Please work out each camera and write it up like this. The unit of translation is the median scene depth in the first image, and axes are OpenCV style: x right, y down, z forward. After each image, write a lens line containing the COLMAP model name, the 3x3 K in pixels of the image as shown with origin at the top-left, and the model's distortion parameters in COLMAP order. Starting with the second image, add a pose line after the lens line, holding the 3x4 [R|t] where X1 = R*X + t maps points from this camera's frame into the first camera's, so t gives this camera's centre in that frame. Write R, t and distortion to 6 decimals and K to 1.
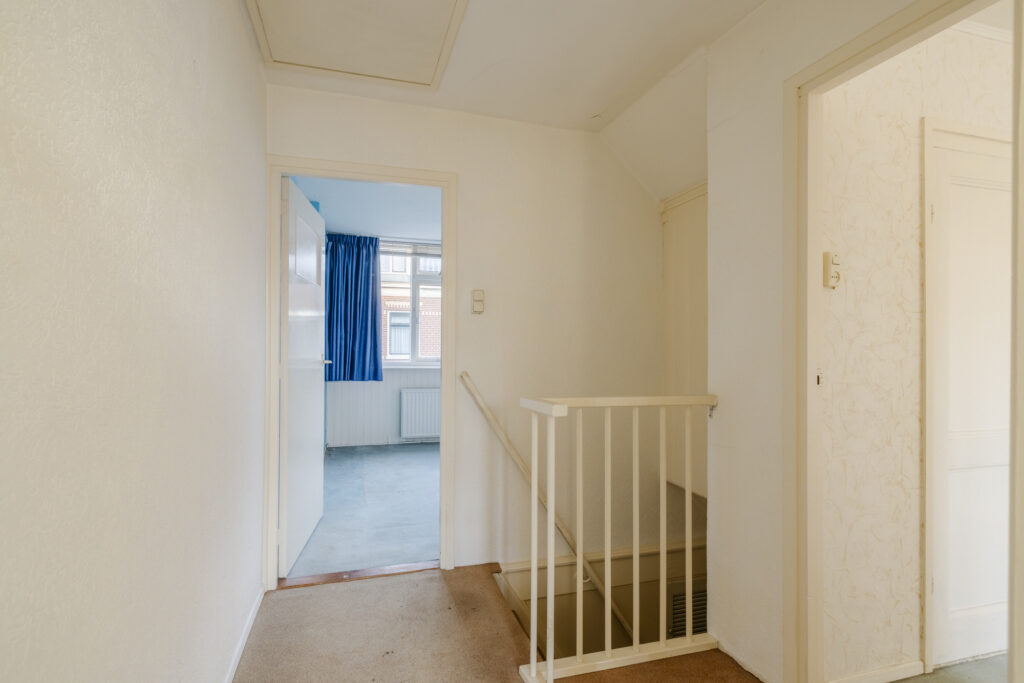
lens RADIAL K [[449.9, 0, 515.7], [0, 449.9, 338.1], [0, 0, 1]] dist [0.002873, 0.000036]
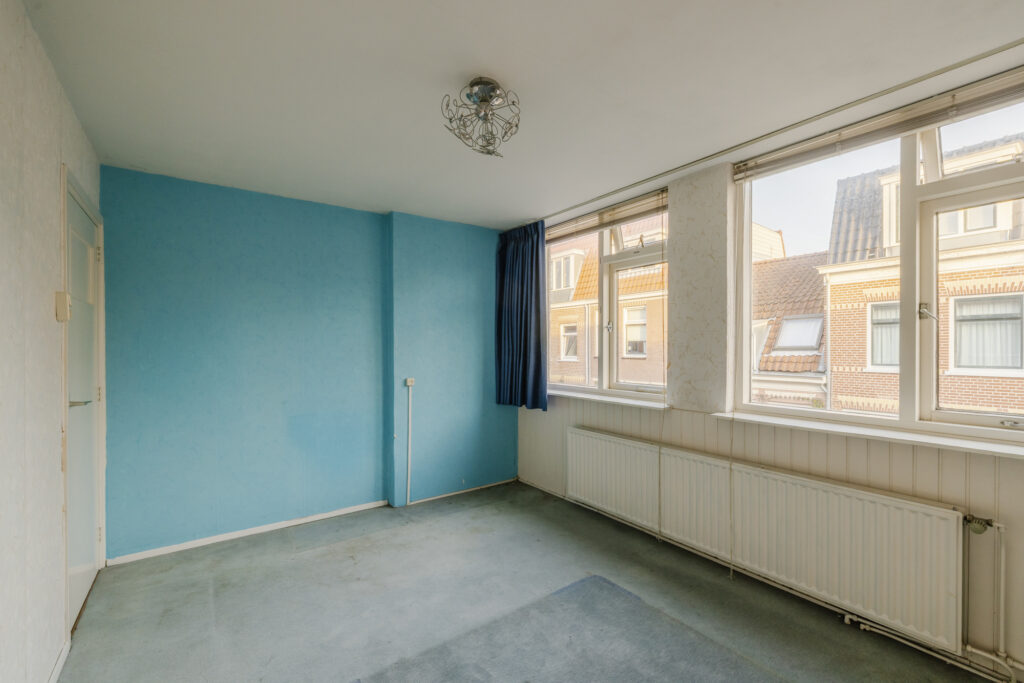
lens RADIAL K [[449.9, 0, 521.9], [0, 449.9, 347.0], [0, 0, 1]] dist [0.002873, 0.000036]
pose [[0.292188, 0.001431, -0.956360, 0.186112], [0.016658, 0.999840, 0.006585, -0.007986], [0.956216, -0.017855, 0.292117, 0.344976]]
